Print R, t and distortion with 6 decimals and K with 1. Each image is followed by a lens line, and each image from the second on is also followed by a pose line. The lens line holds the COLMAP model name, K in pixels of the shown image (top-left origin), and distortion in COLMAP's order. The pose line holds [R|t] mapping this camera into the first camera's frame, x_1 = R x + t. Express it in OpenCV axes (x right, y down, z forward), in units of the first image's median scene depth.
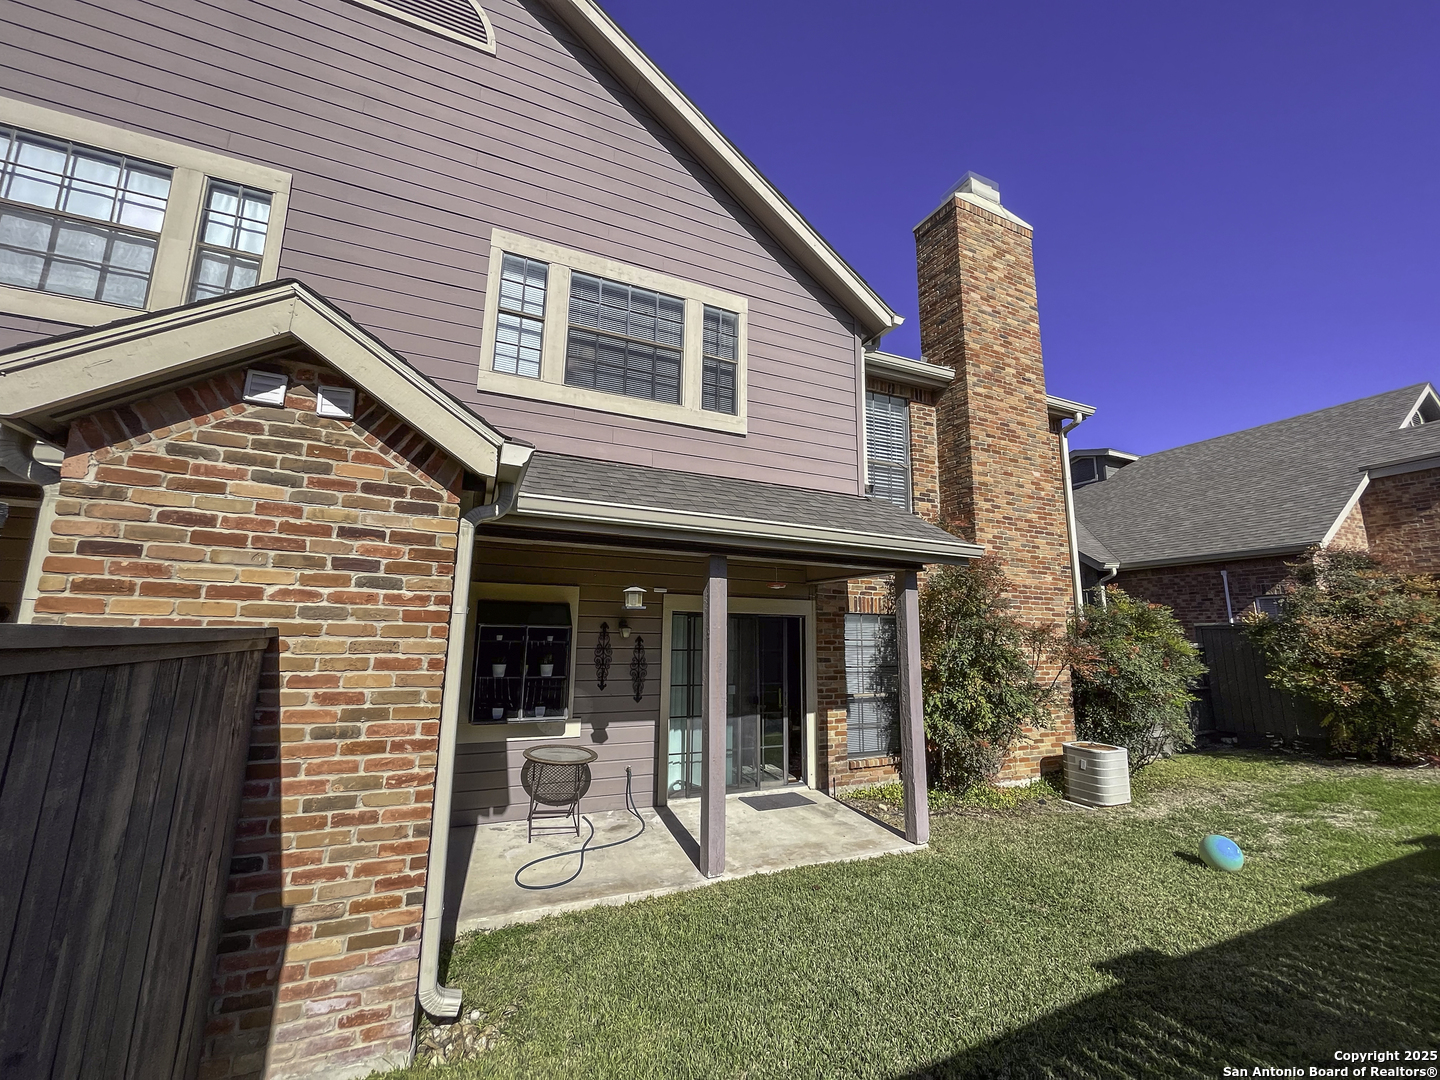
lens RADIAL K [[581.0, 0, 720.0], [0, 581.0, 540.0], [0, 0, 1]] dist [0.002203, -0.000088]
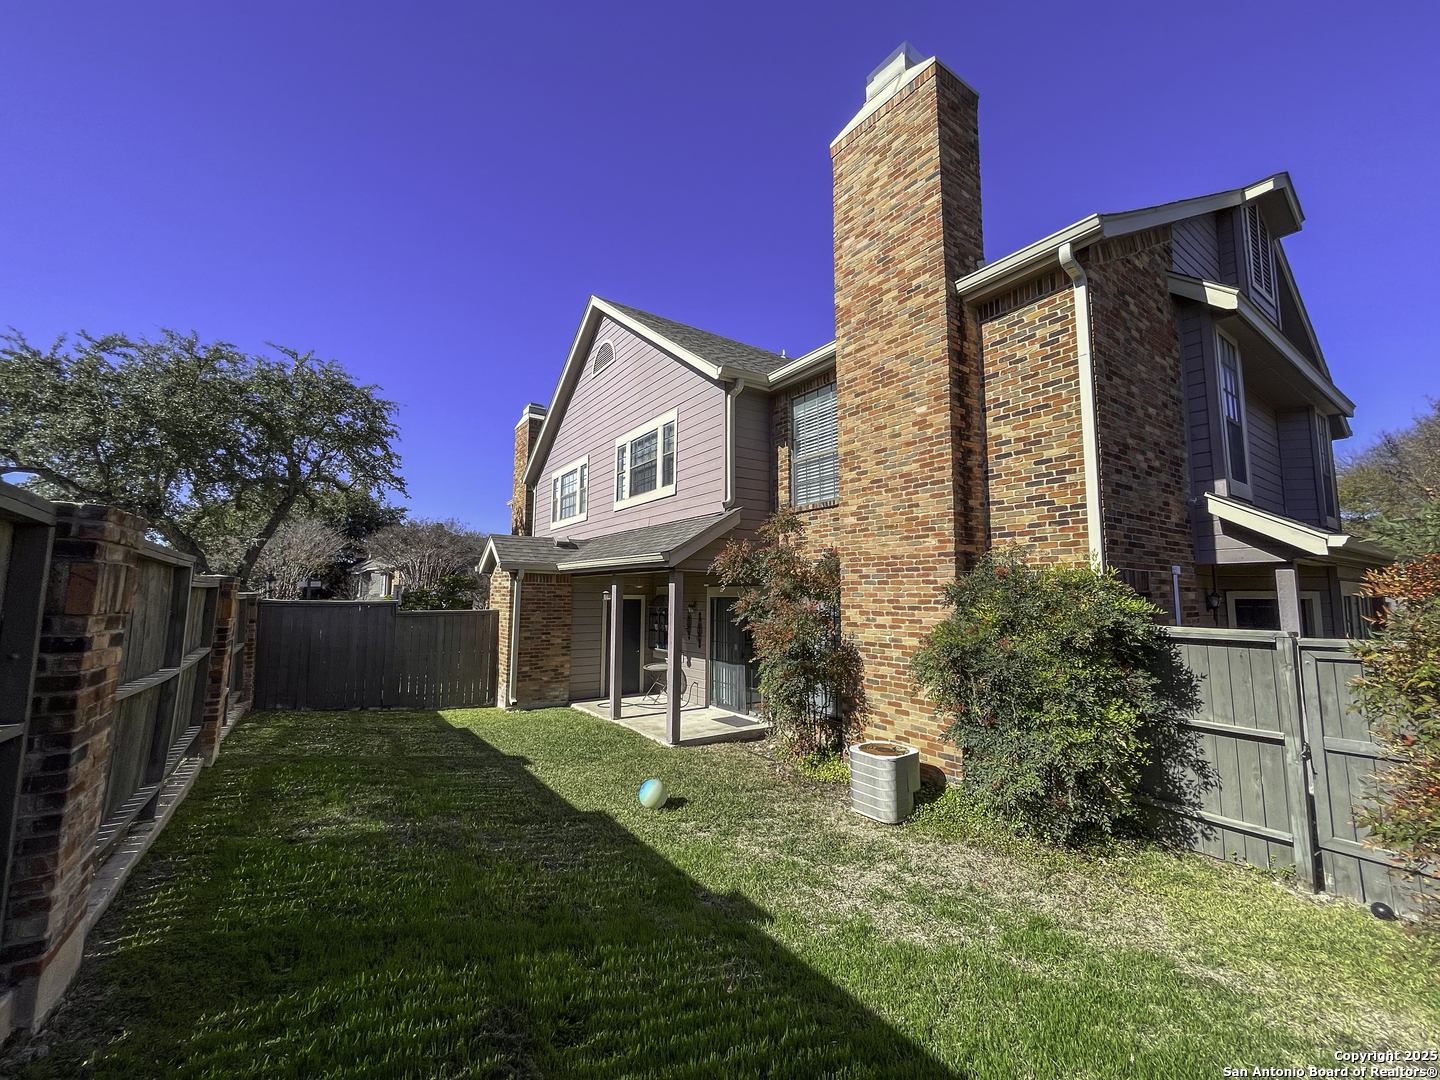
lens RADIAL K [[581.0, 0, 720.0], [0, 581.0, 540.0], [0, 0, 1]] dist [0.002203, -0.000088]
pose [[0.188246, -0.111235, -0.975802, 1.306085], [0.161630, 0.983527, -0.080935, 0.082897], [0.968731, -0.142483, 0.203124, 0.587230]]
